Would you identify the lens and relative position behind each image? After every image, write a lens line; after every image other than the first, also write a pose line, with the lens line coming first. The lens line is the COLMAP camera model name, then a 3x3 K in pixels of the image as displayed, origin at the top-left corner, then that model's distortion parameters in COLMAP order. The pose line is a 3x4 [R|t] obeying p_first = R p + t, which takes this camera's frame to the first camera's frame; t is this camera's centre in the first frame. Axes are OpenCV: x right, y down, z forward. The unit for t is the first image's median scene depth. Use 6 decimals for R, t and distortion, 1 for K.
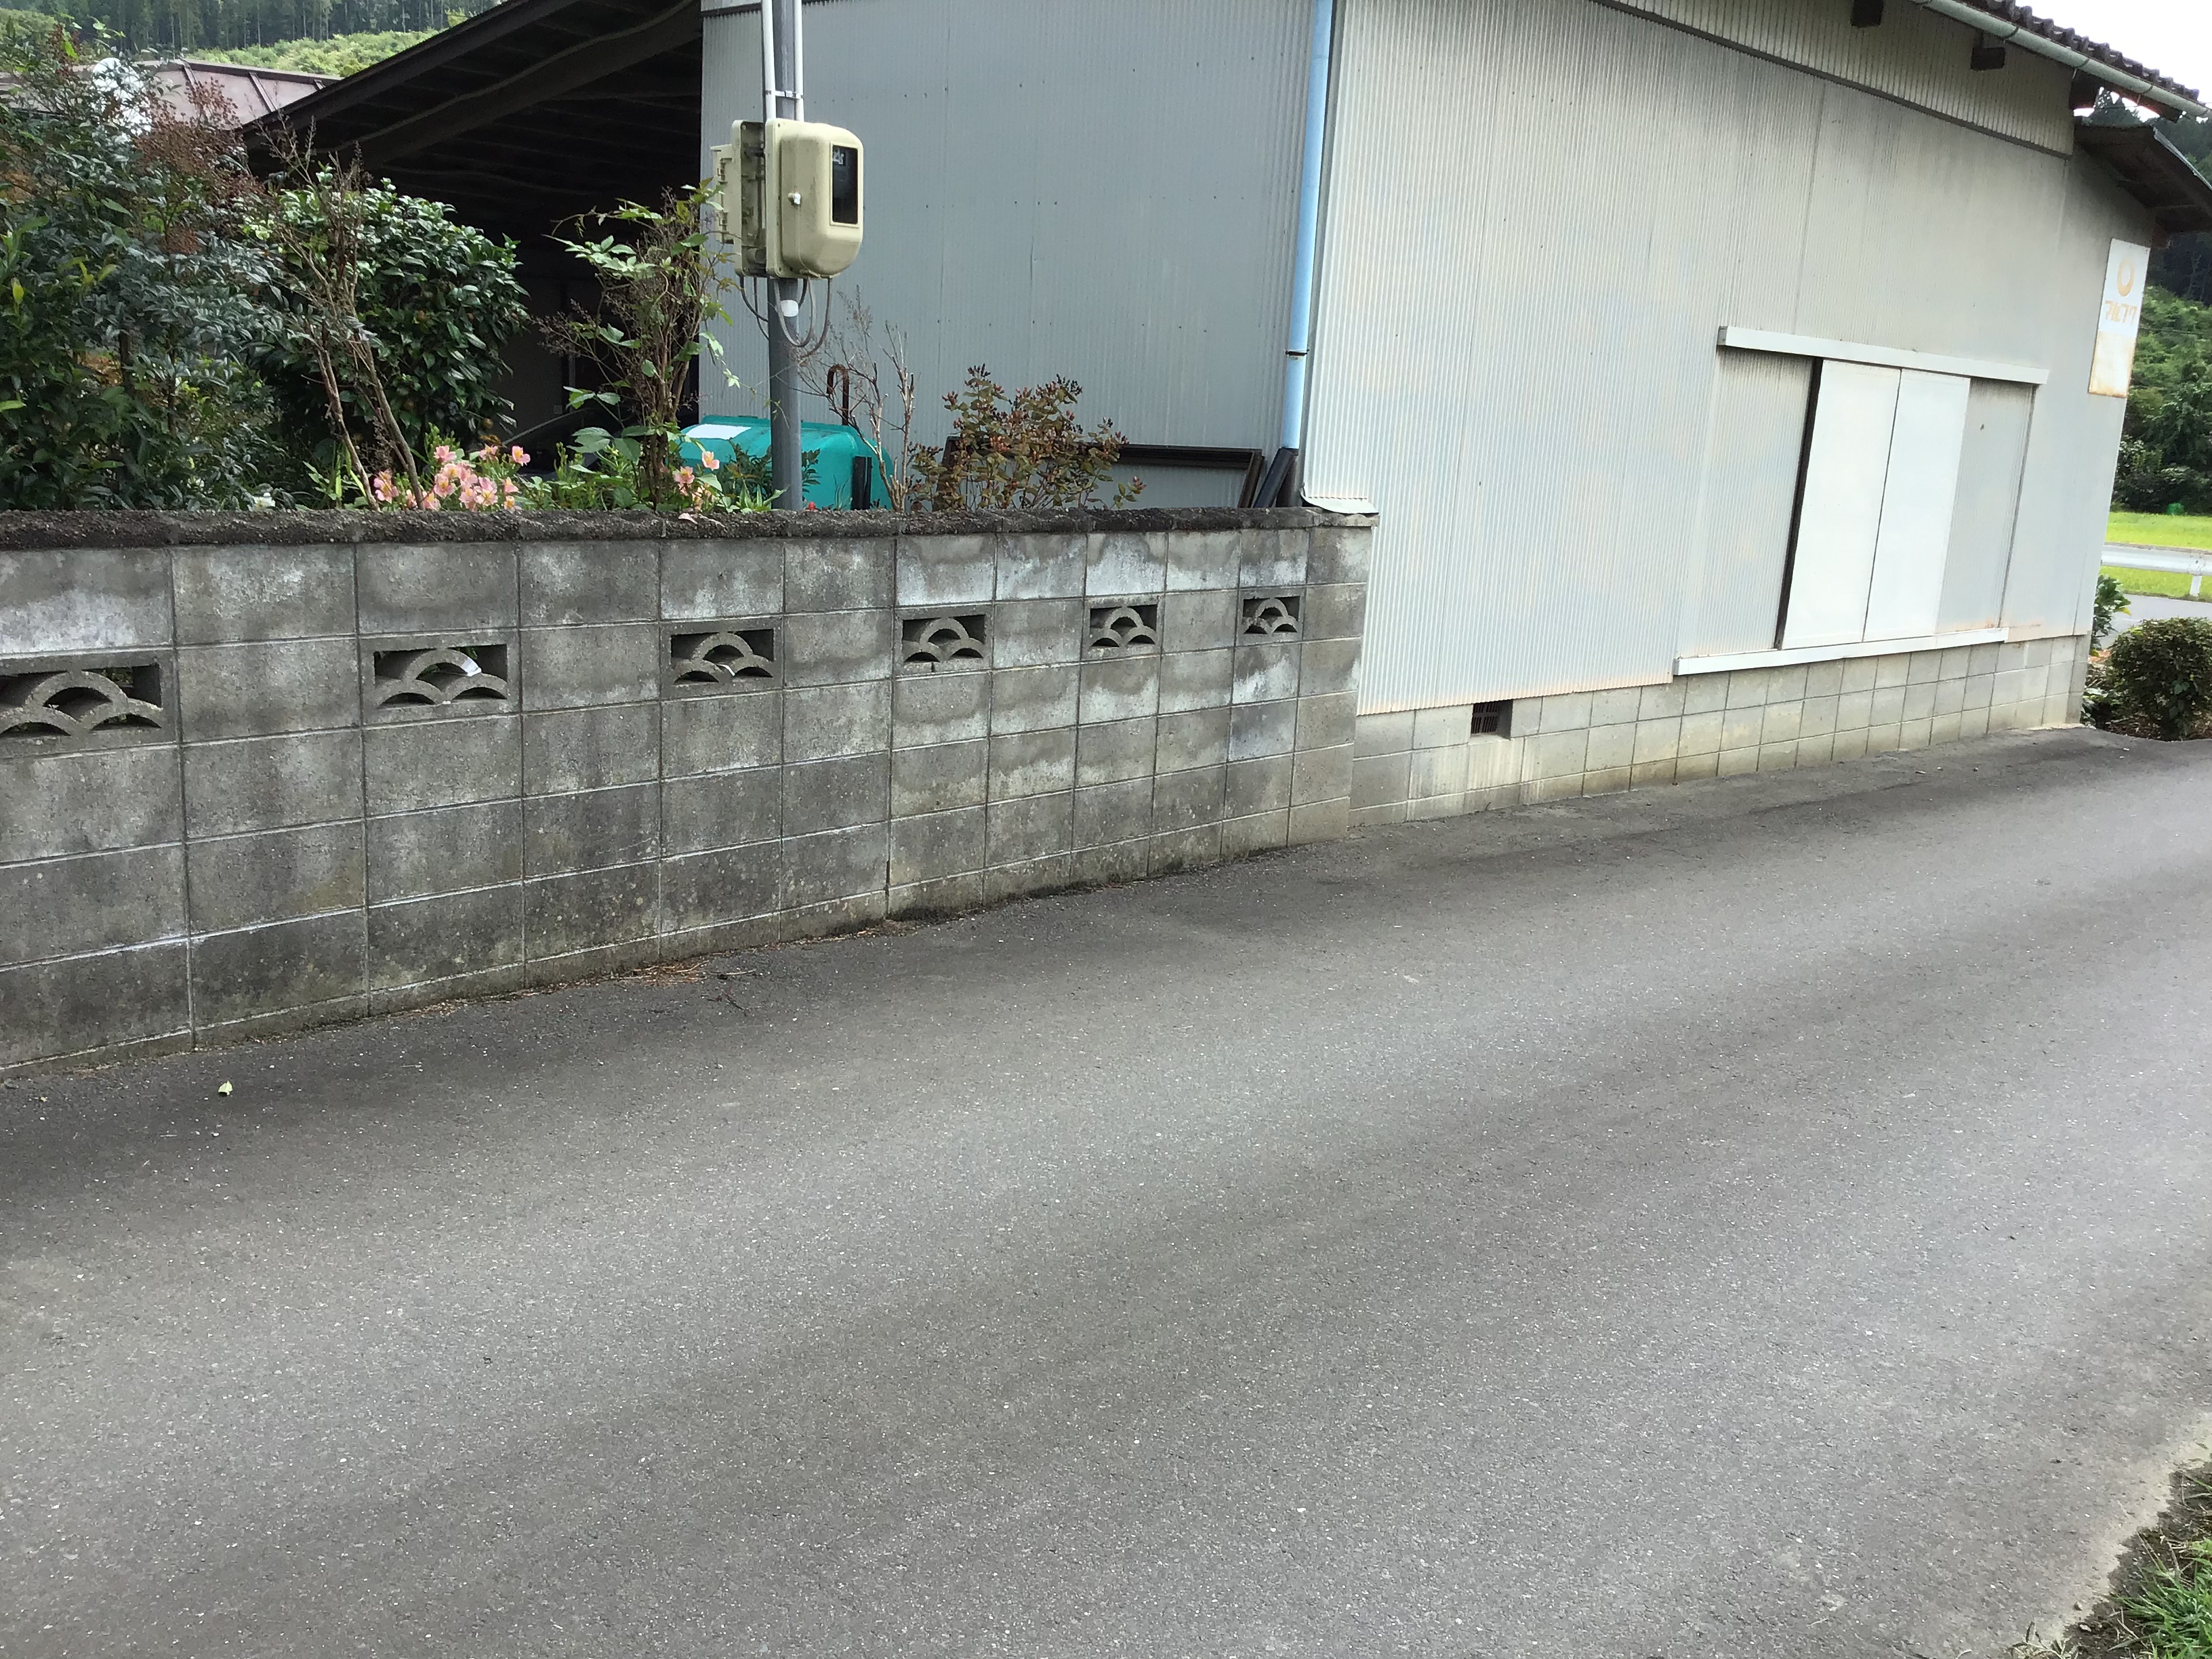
lens RADIAL K [[1991.5, 0, 1106.0], [0, 1991.5, 829.5], [0, 0, 1]] dist [0.107328, -0.243568]
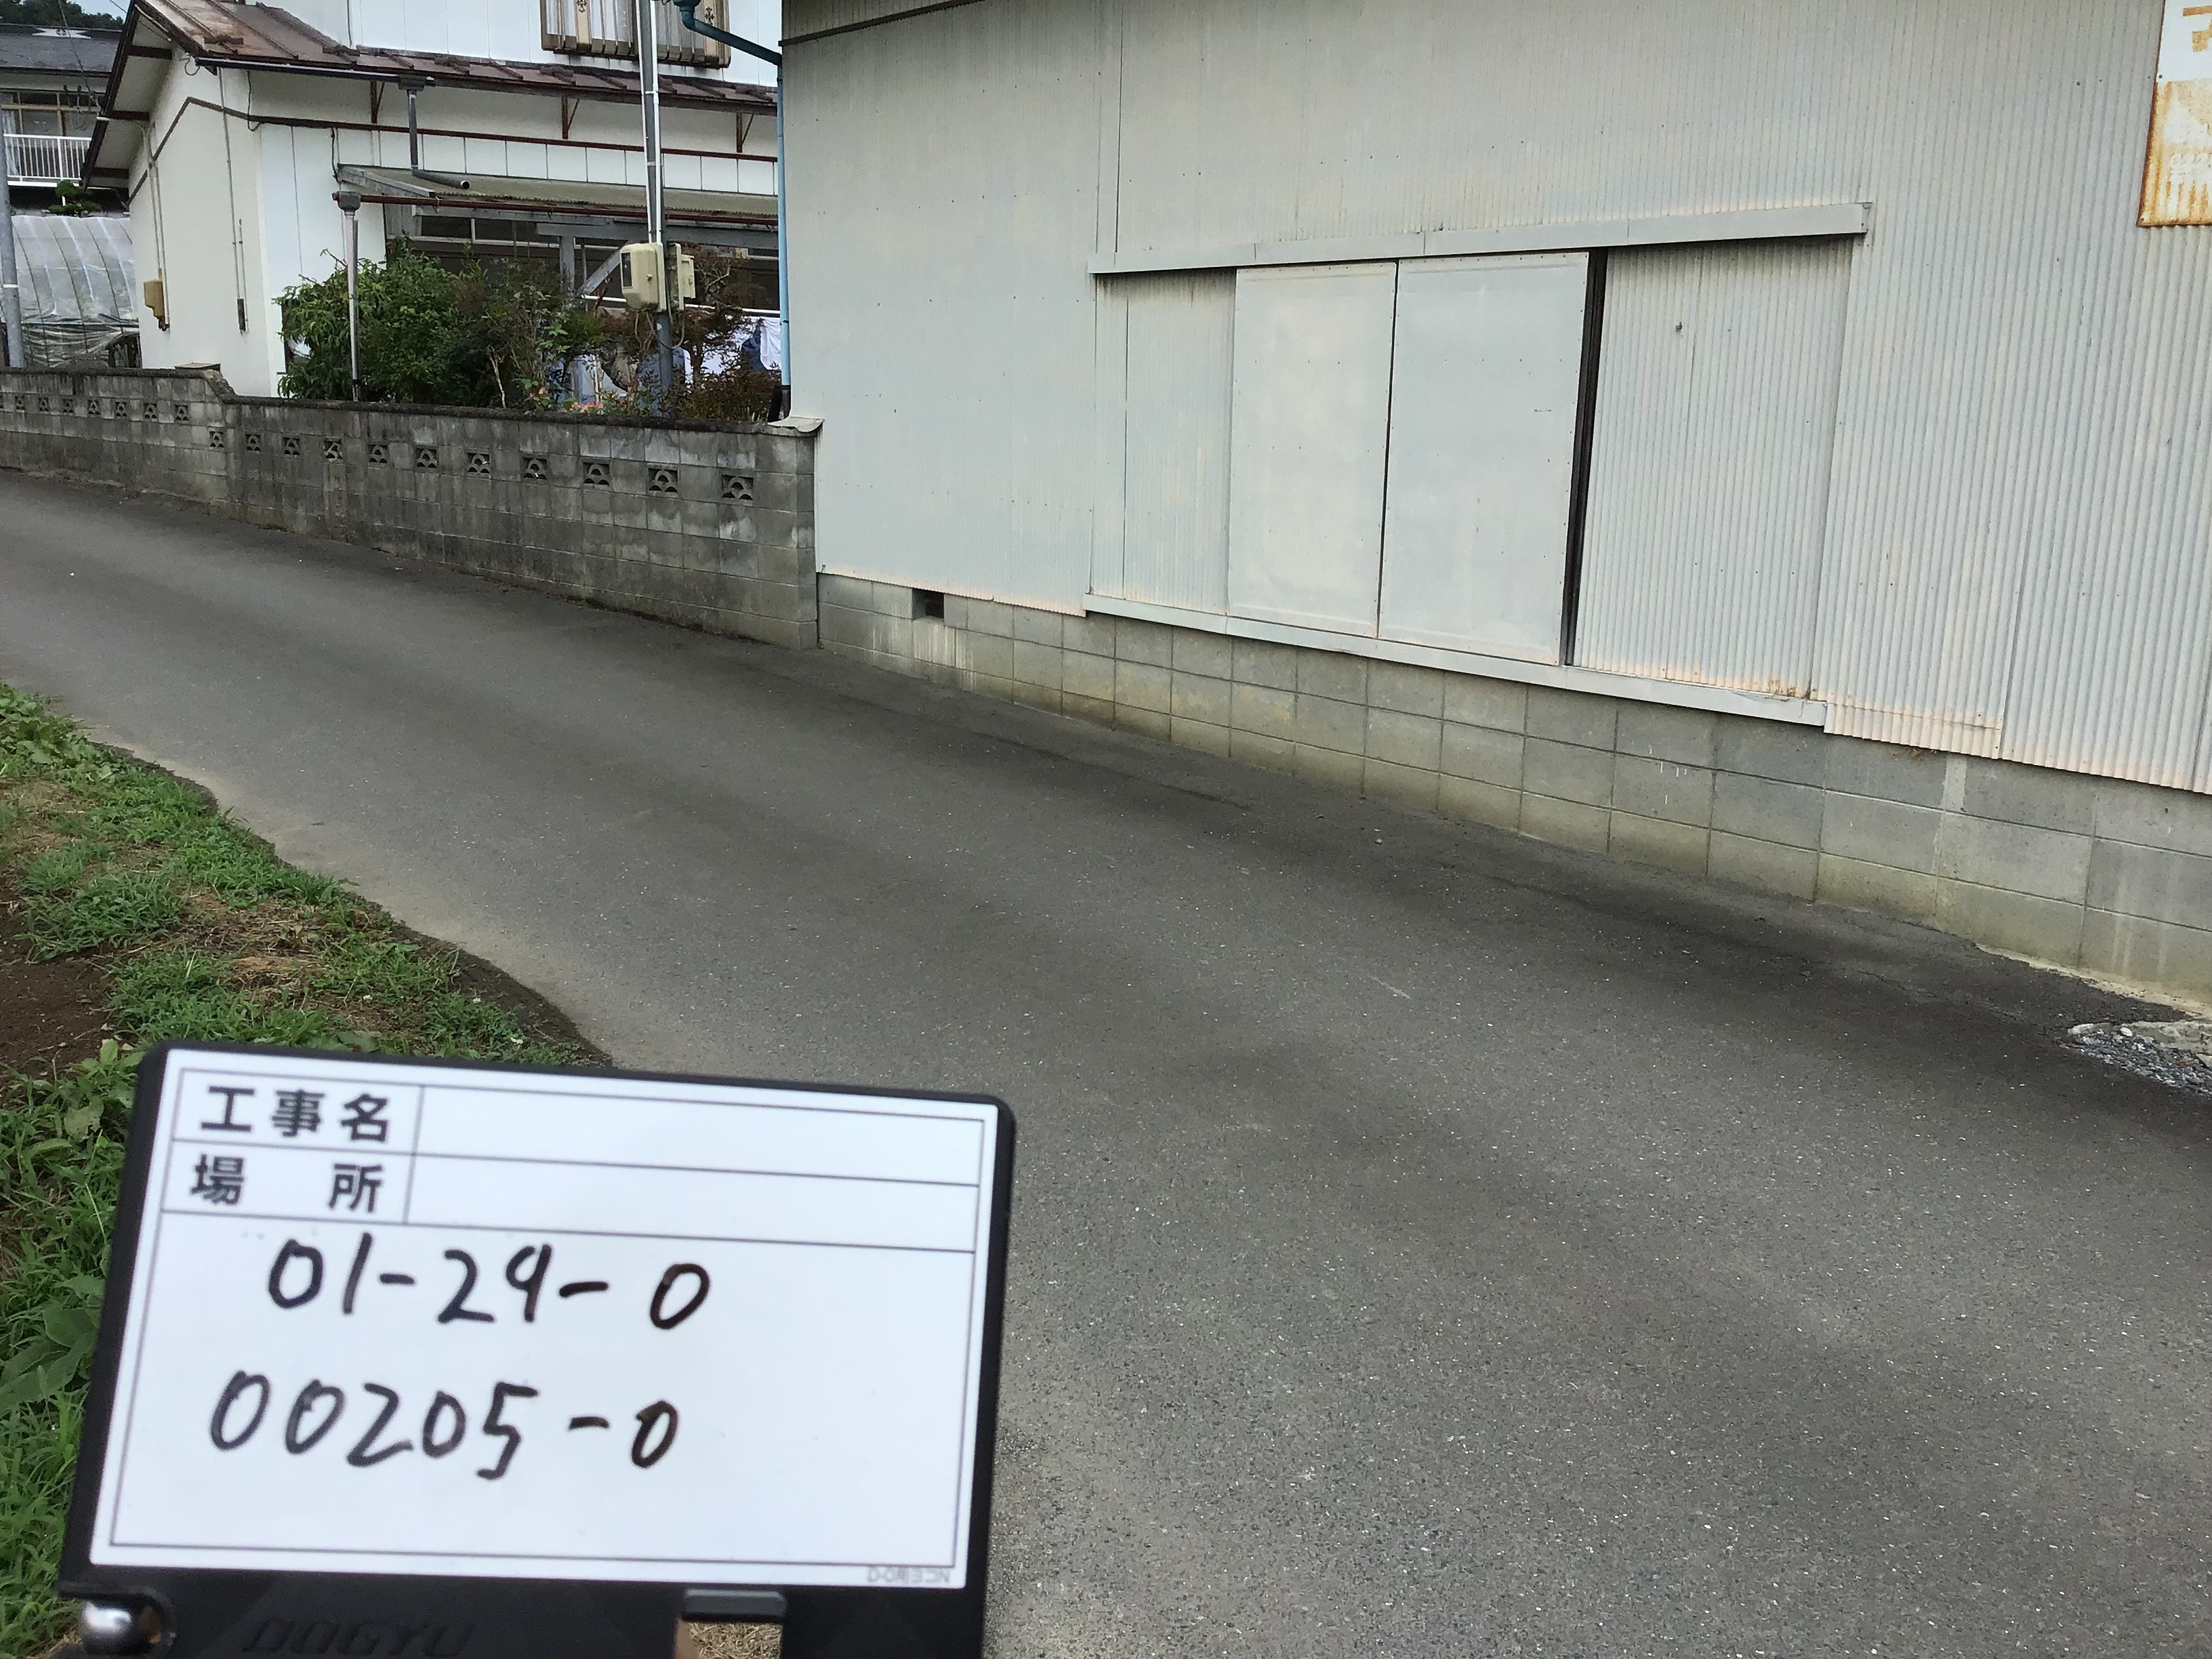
lens RADIAL K [[2029.2, 0, 1101.6], [0, 2029.2, 845.3], [0, 0, 1]] dist [0.084507, -0.147052]
pose [[-0.124494, 0.166168, -0.978207, 2.465449], [-0.227228, 0.954902, 0.191128, -0.306256], [0.965851, 0.246070, -0.081122, 2.142005]]
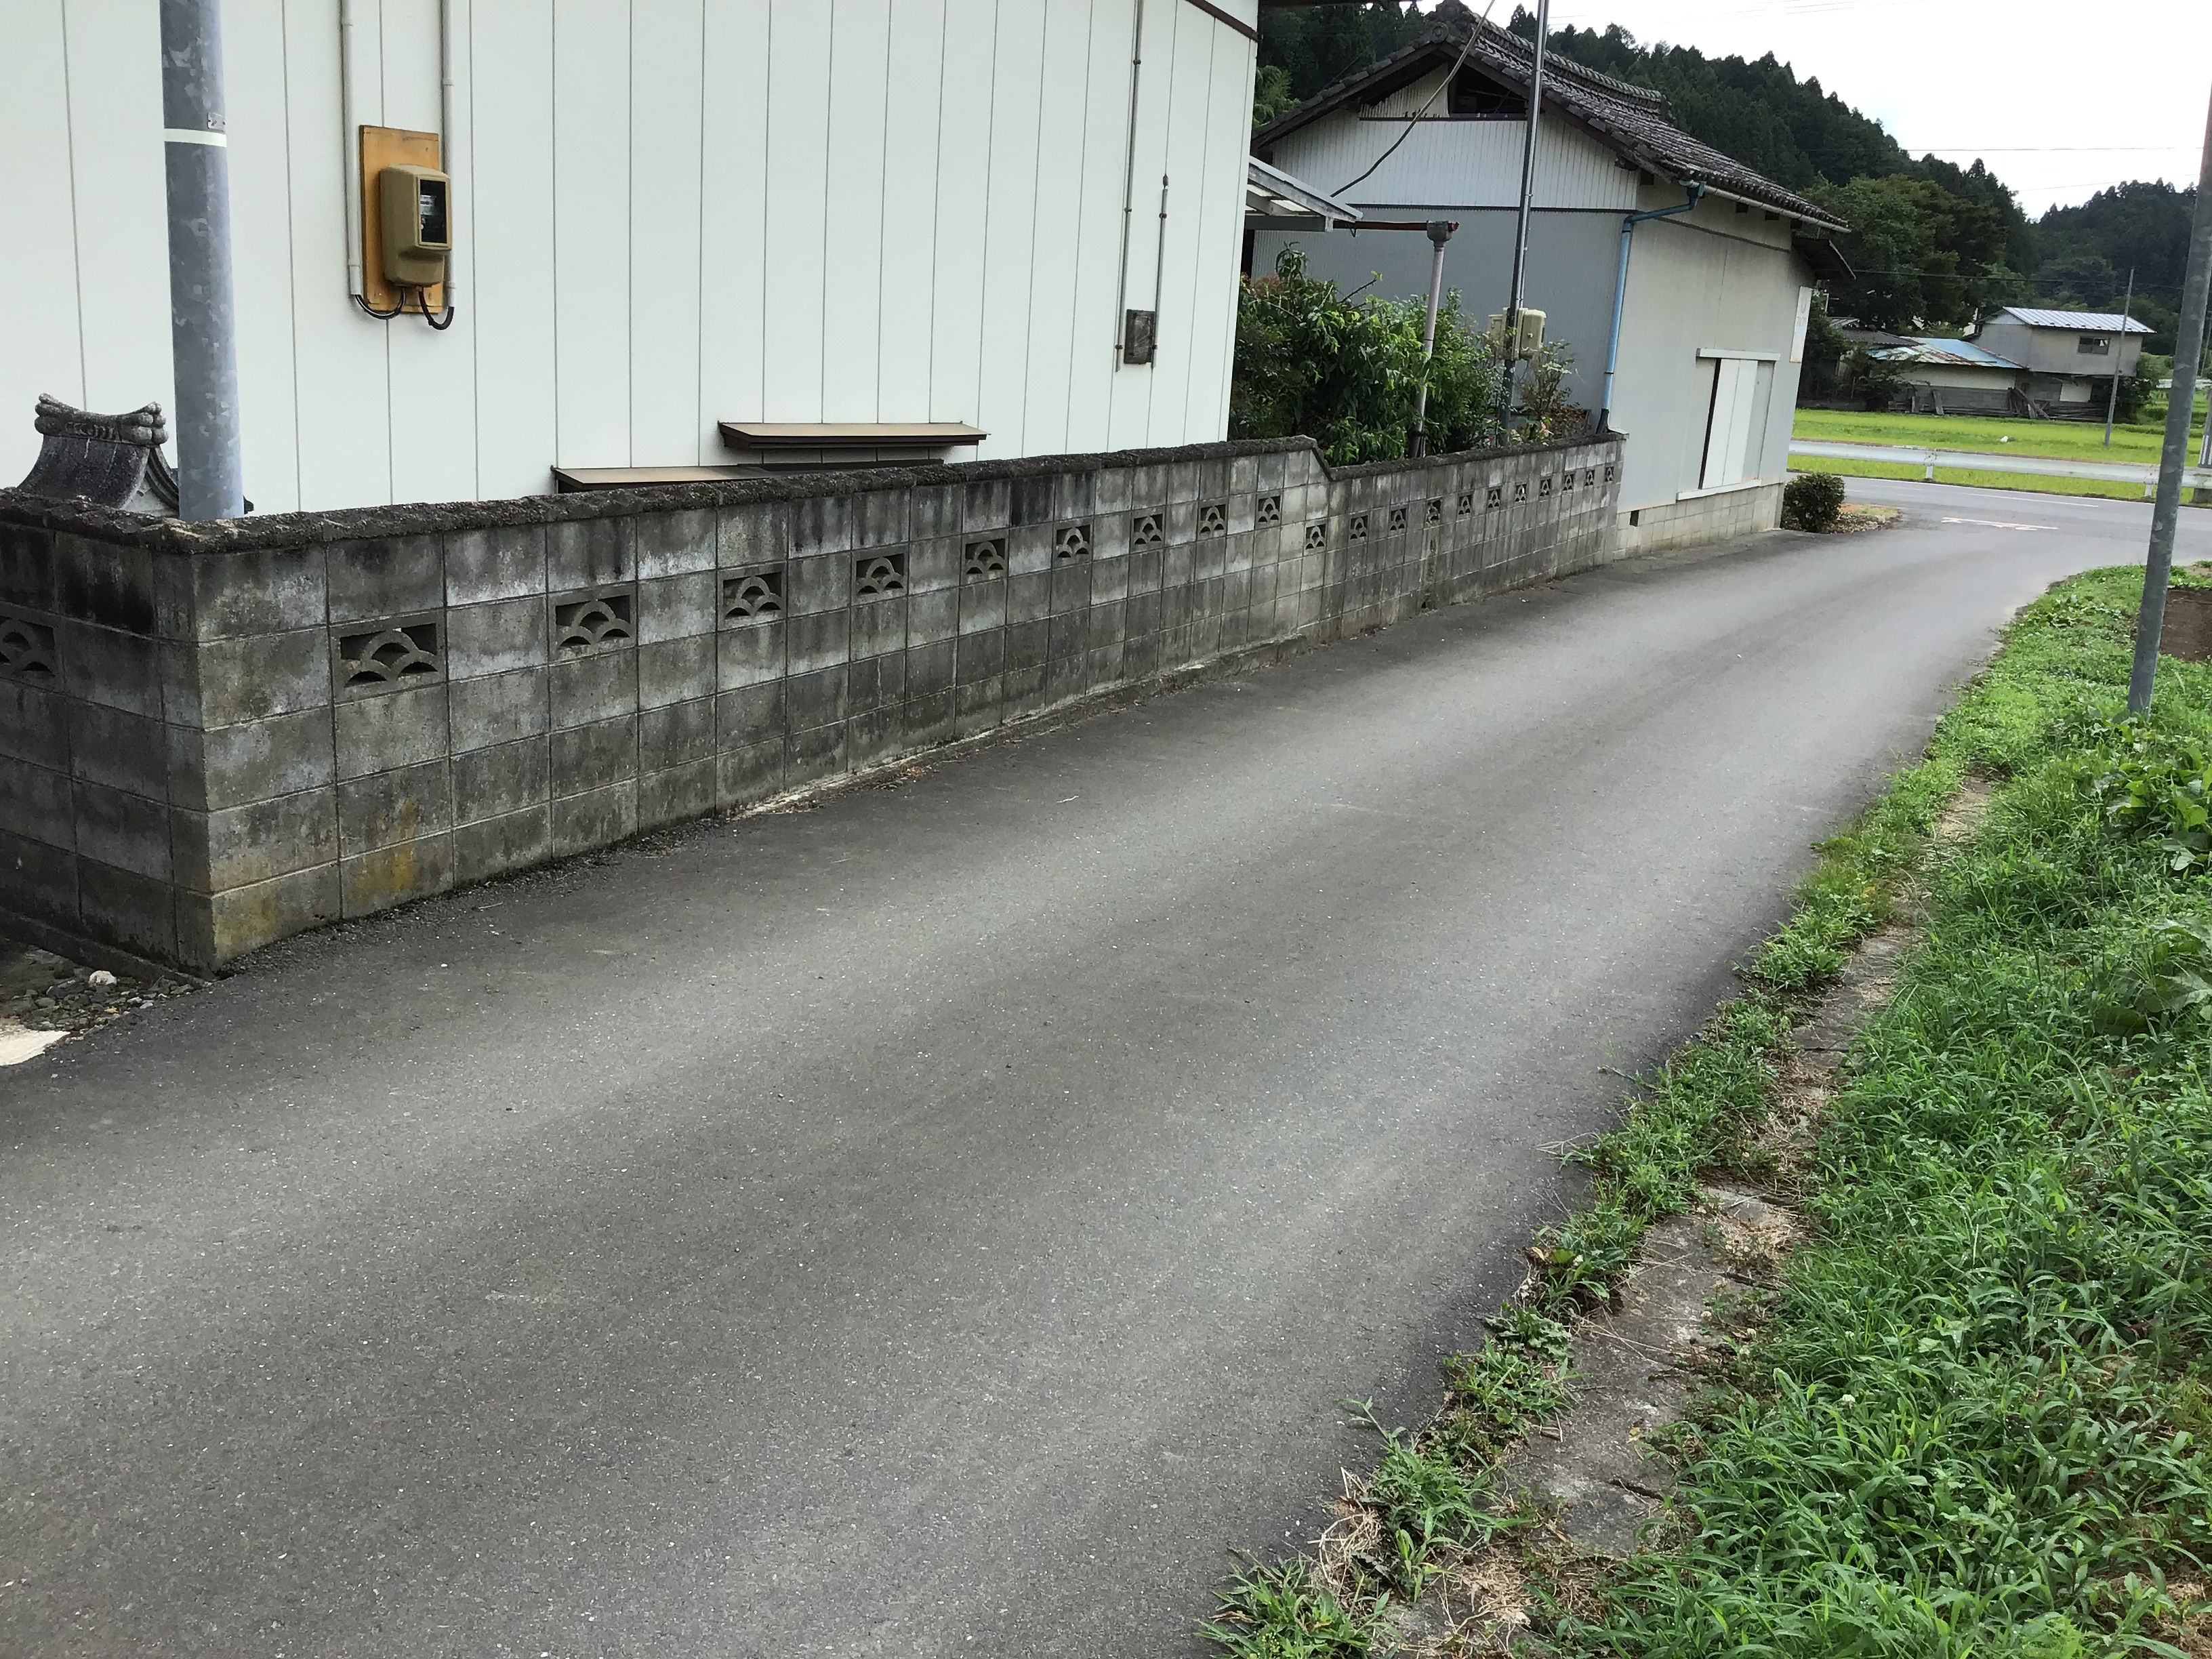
lens RADIAL K [[1970.0, 0, 1106.0], [0, 1970.0, 829.5], [0, 0, 1]] dist [0.126328, -0.251732]
pose [[0.967071, -0.068022, 0.245249, -1.783959], [0.055101, 0.996726, 0.059175, 0.244742], [-0.248471, -0.043713, 0.967653, -2.028762]]
